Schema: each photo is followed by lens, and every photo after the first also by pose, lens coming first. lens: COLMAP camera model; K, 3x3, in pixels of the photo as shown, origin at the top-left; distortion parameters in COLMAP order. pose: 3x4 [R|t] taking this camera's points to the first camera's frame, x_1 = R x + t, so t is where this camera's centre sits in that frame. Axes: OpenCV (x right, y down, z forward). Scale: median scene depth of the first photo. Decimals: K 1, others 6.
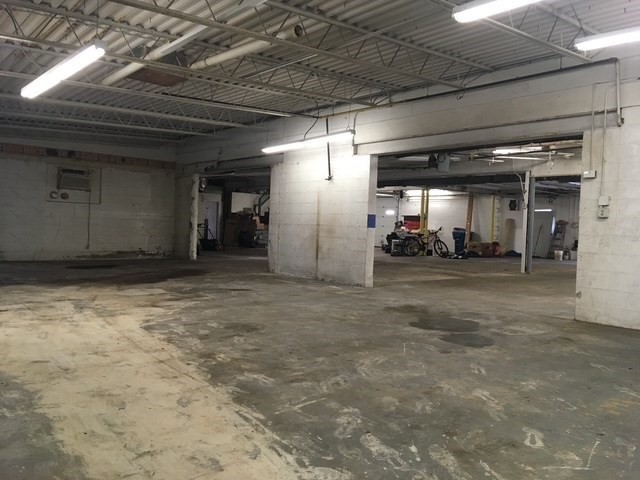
lens RADIAL K [[540.4, 0, 320.0], [0, 540.4, 240.0], [0, 0, 1]] dist [0.045594, -0.111412]
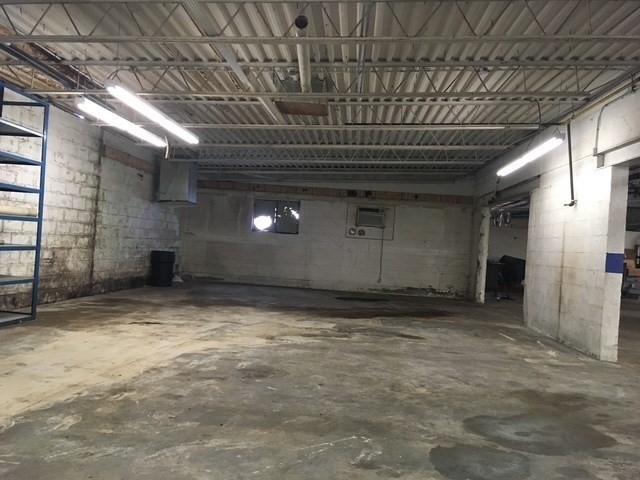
lens RADIAL K [[536.1, 0, 320.0], [0, 536.1, 240.0], [0, 0, 1]] dist [0.122065, -0.181344]
pose [[0.704687, 0.003211, -0.709511, 0.275759], [-0.057682, 0.996939, -0.052778, -0.005658], [0.707170, 0.078118, 0.702715, 0.224376]]
